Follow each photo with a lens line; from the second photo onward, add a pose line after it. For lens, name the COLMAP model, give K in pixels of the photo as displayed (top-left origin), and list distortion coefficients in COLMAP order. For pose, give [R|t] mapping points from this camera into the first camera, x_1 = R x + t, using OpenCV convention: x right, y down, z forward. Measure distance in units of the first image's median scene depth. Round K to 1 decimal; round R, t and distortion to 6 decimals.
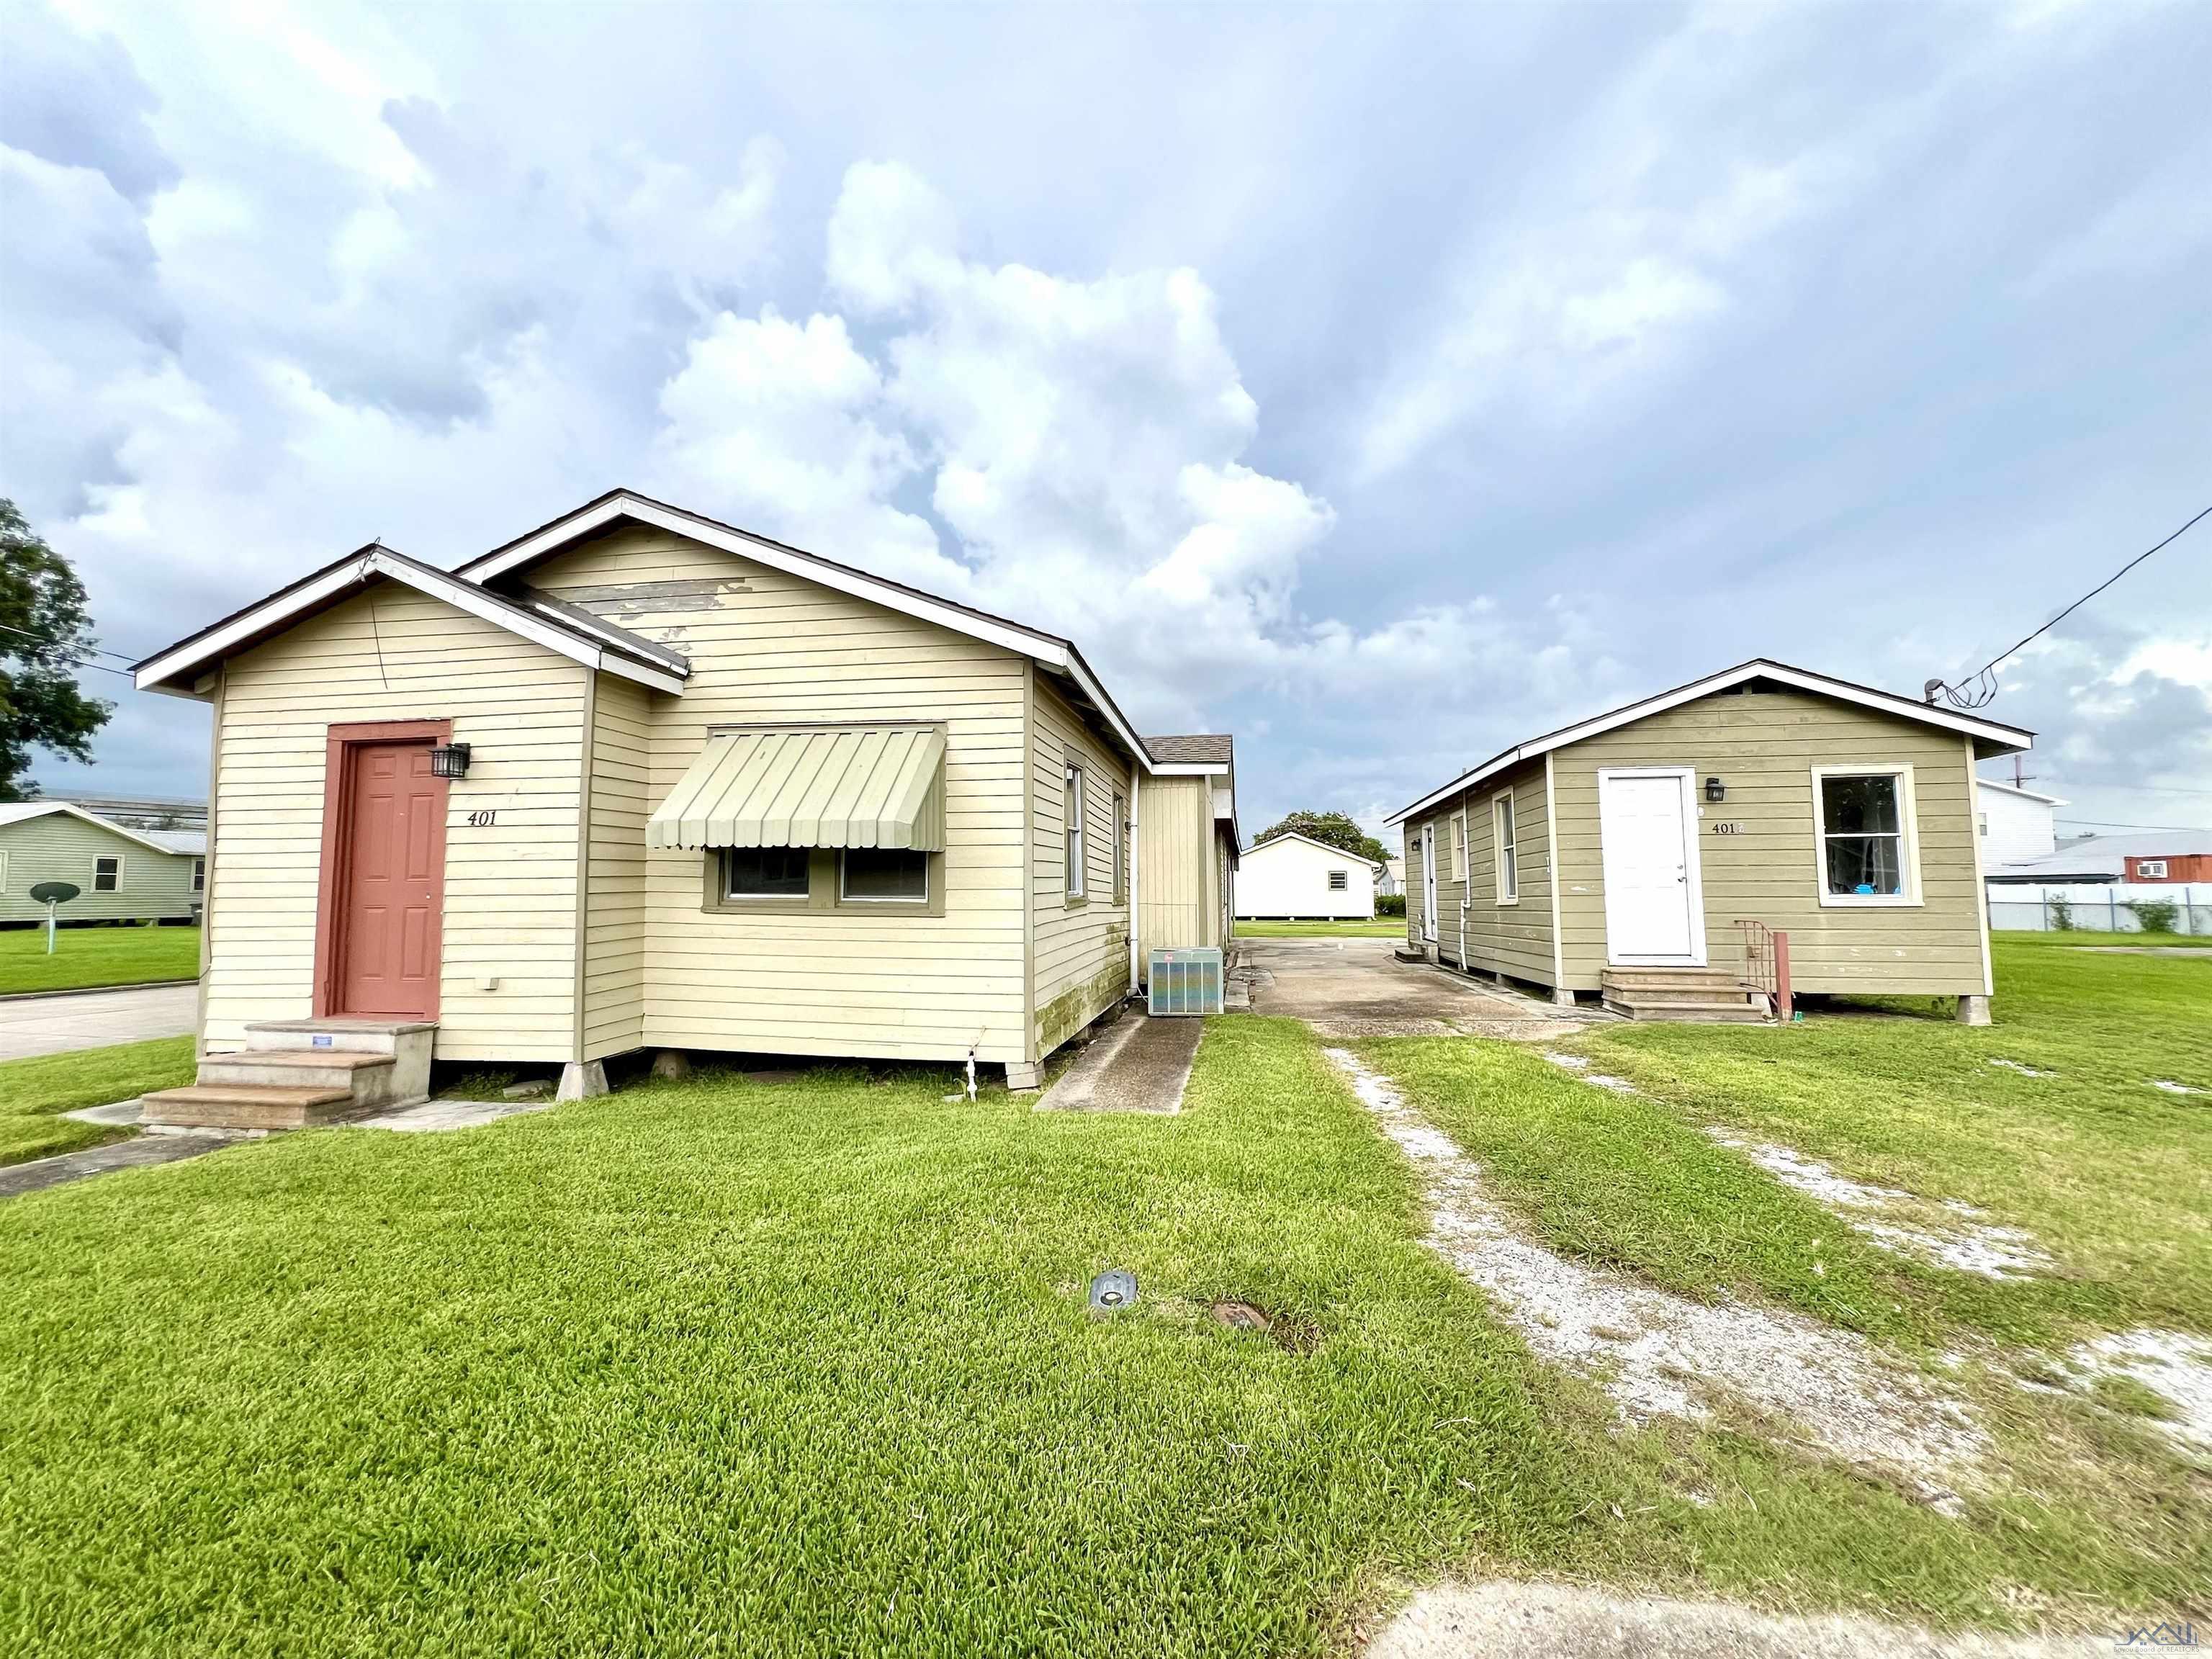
lens RADIAL K [[894.4, 0, 1114.7], [0, 894.4, 828.0], [0, 0, 1]] dist [-0.006354, 0.002125]
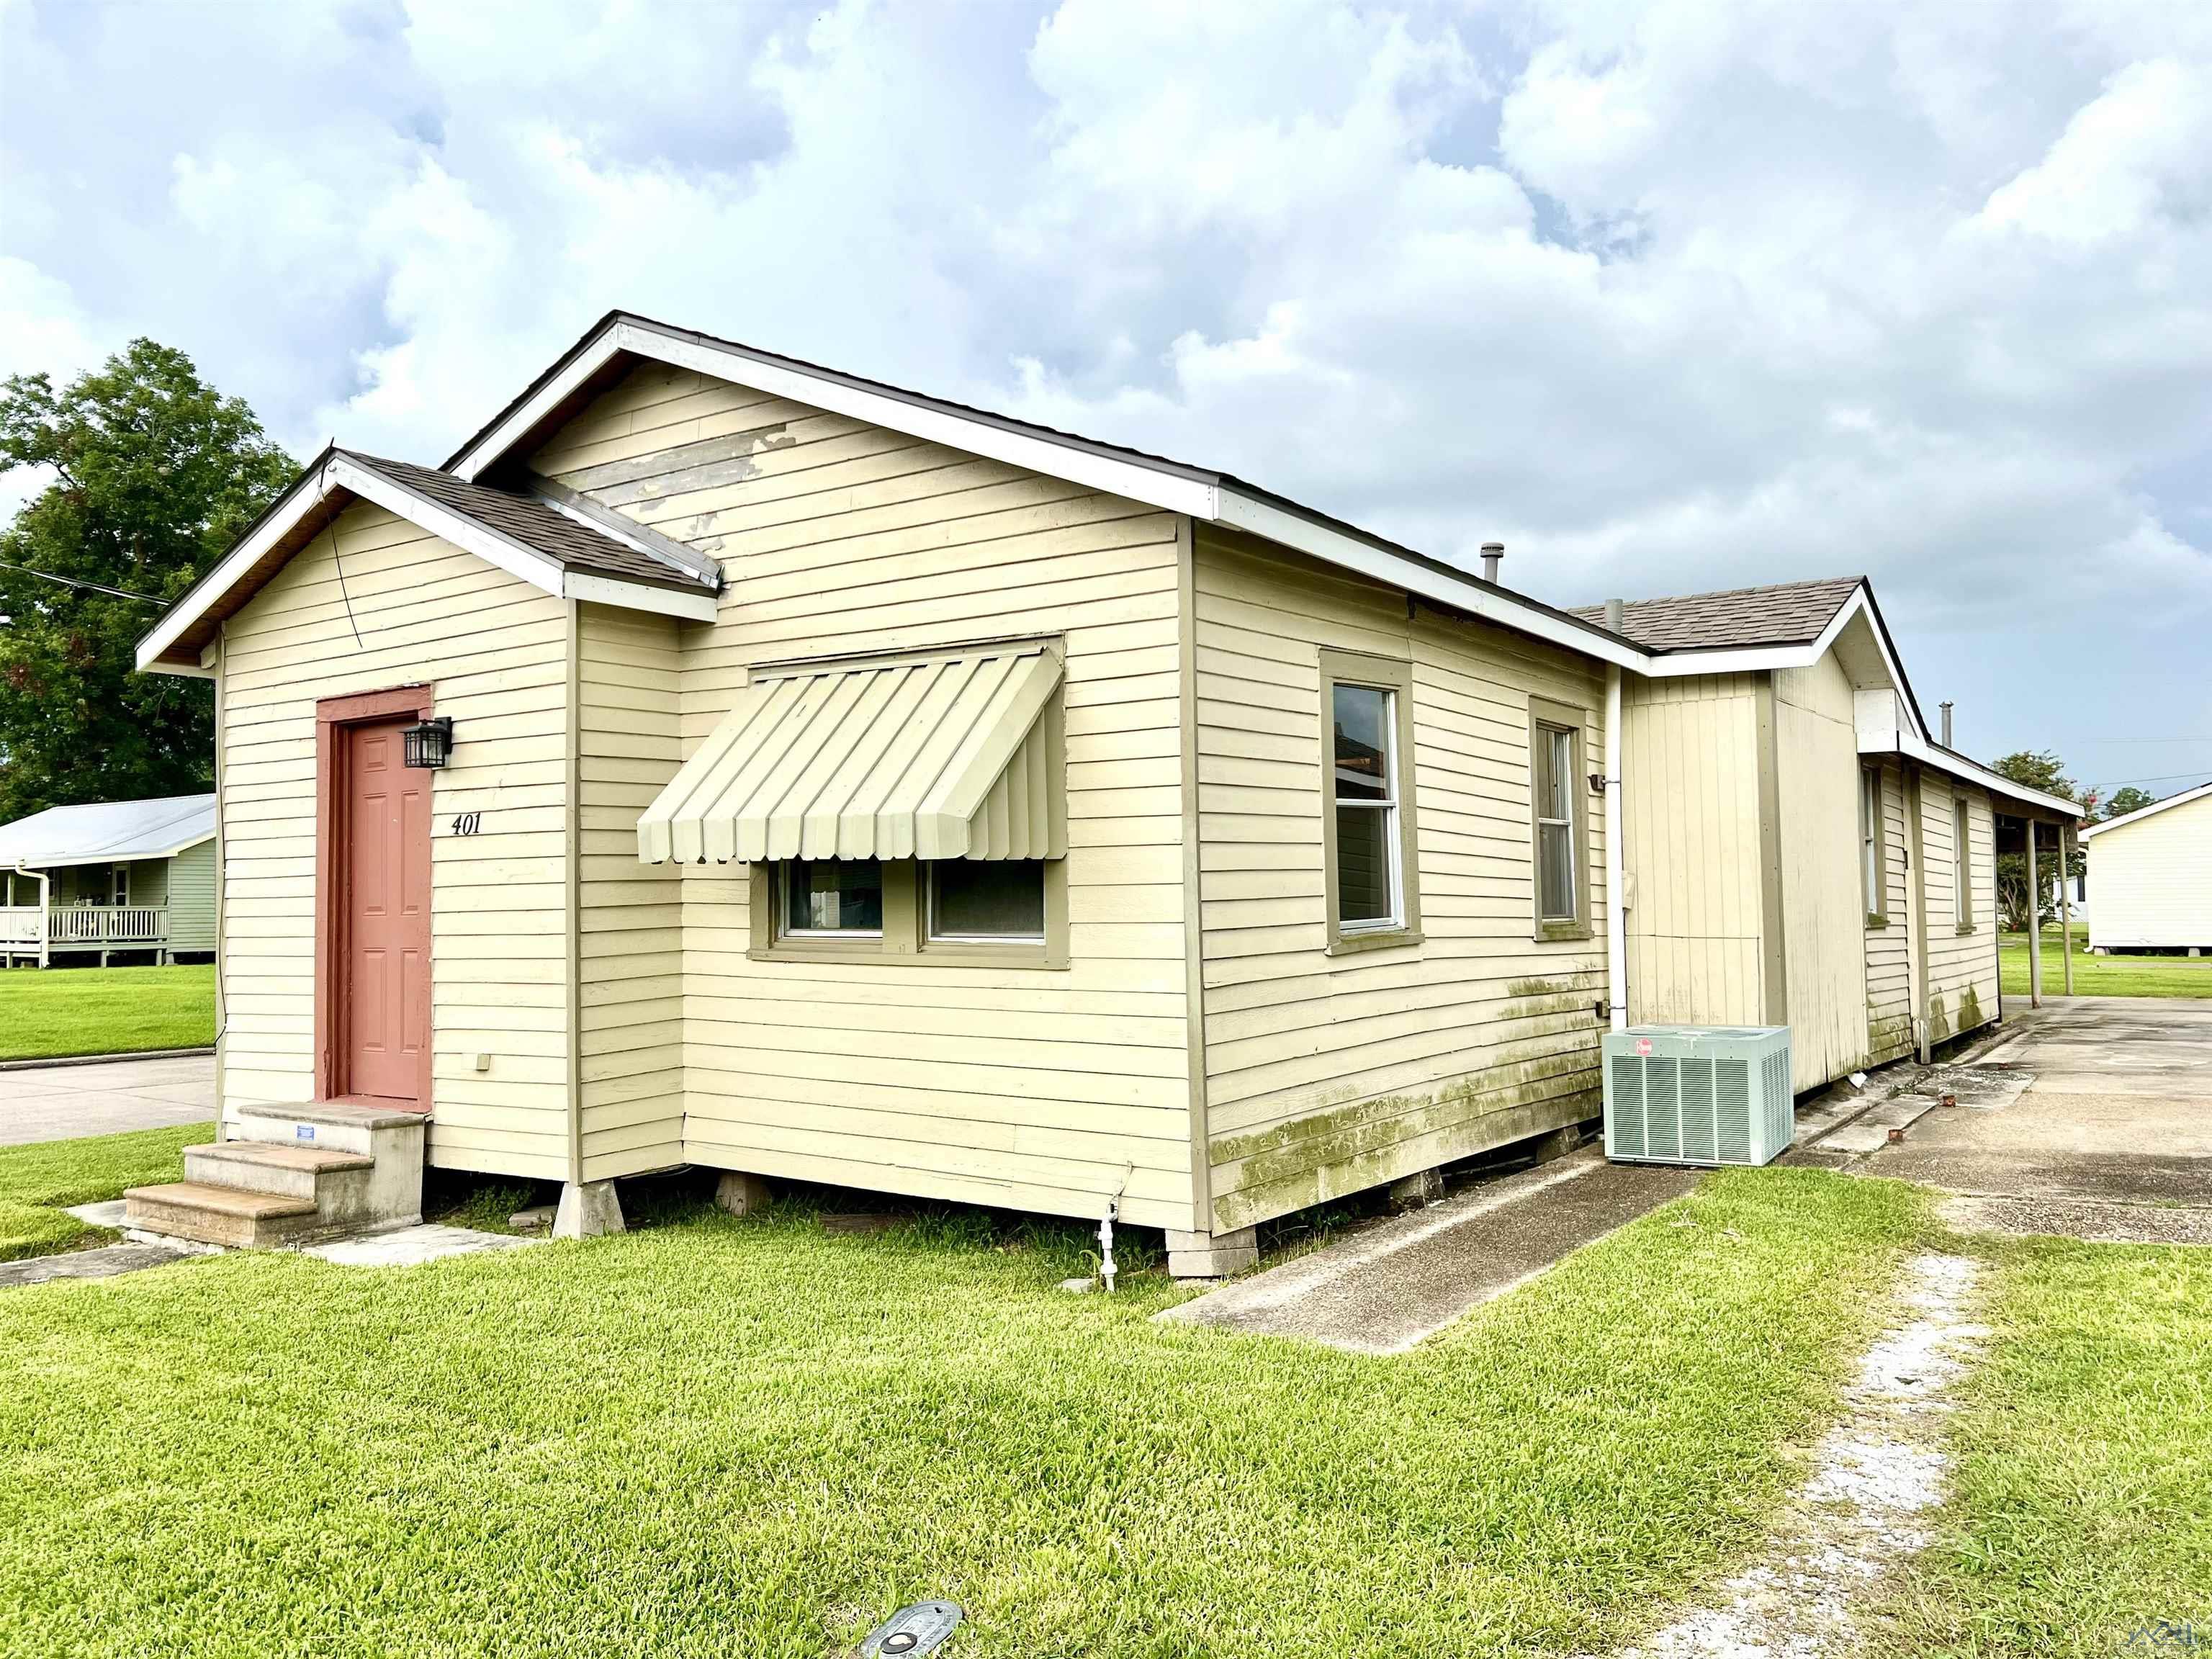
lens RADIAL K [[1677.6, 0, 1114.7], [0, 1677.6, 827.5], [0, 0, 1]] dist [0.046281, -0.043724]
pose [[0.898966, -0.027598, -0.437148, 0.309641], [0.041548, 0.998886, 0.022378, -0.016326], [0.436043, -0.038280, 0.899111, 0.035549]]
